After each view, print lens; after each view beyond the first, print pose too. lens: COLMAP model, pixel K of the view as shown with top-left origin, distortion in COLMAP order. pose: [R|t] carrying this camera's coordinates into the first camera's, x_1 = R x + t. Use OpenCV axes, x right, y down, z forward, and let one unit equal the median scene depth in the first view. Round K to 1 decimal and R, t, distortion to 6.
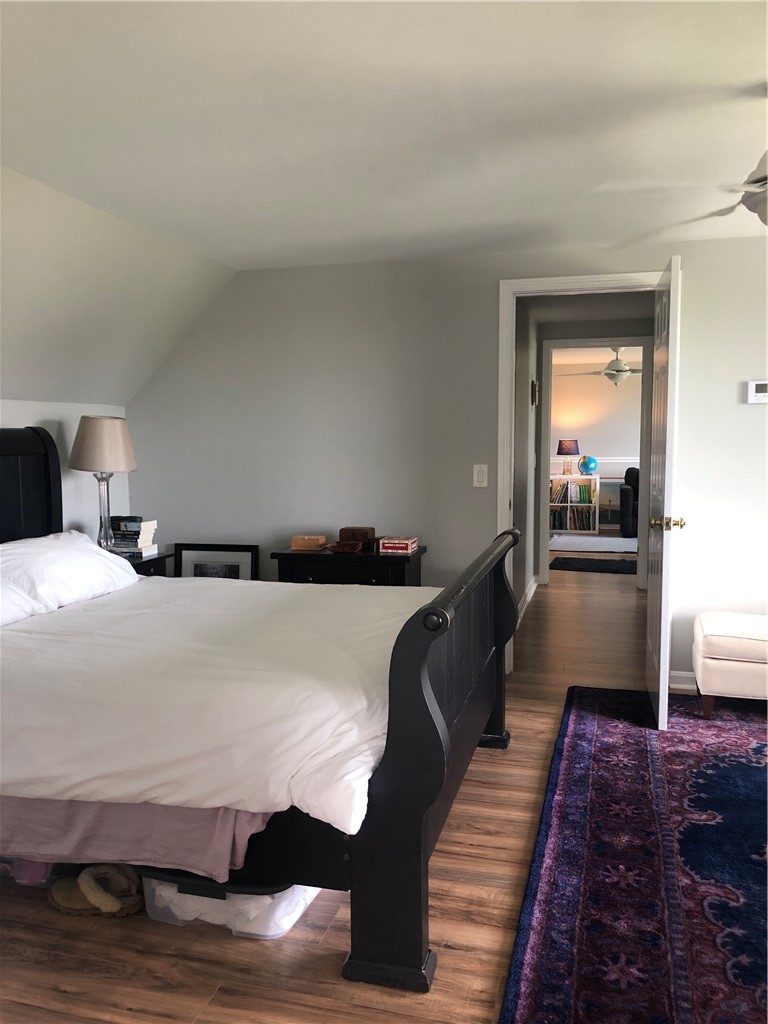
lens RADIAL K [[839.5, 0, 362.7], [0, 839.5, 511.9], [0, 0, 1]] dist [-0.002970, 0.012653]
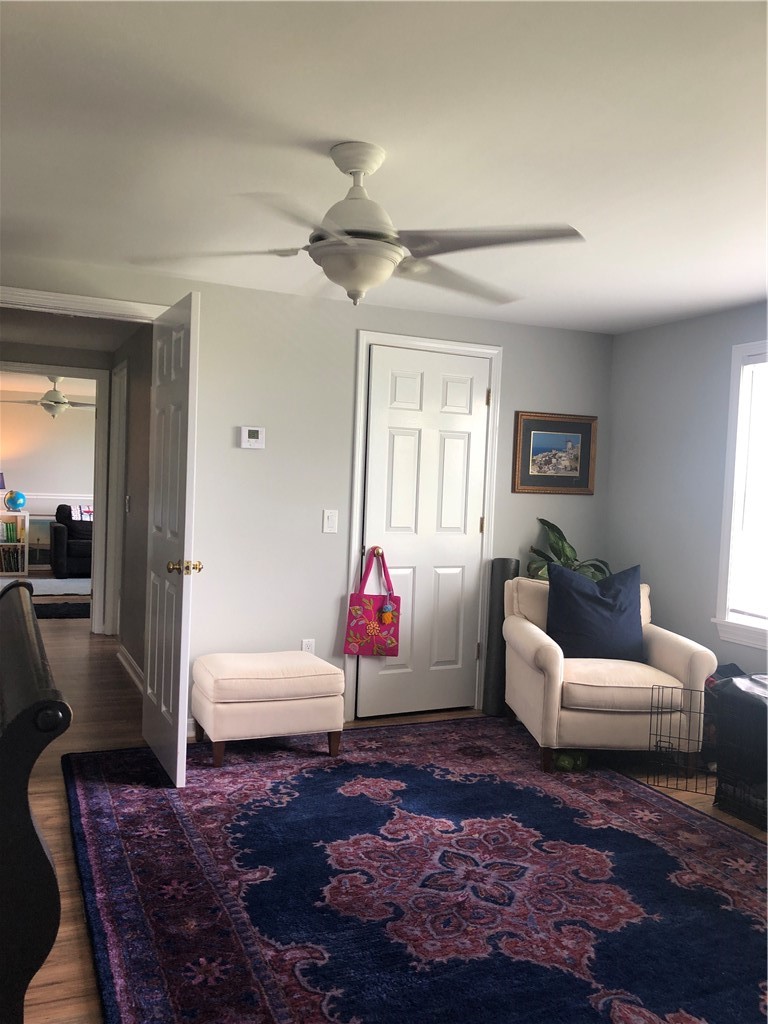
lens RADIAL K [[839.5, 0, 384.5], [0, 839.5, 513.1], [0, 0, 1]] dist [-0.002970, 0.012653]
pose [[0.754281, 0.018615, 0.656288, -0.097372], [0.008889, 0.999217, -0.038558, -0.009465], [-0.656491, 0.034918, 0.753525, 0.131954]]
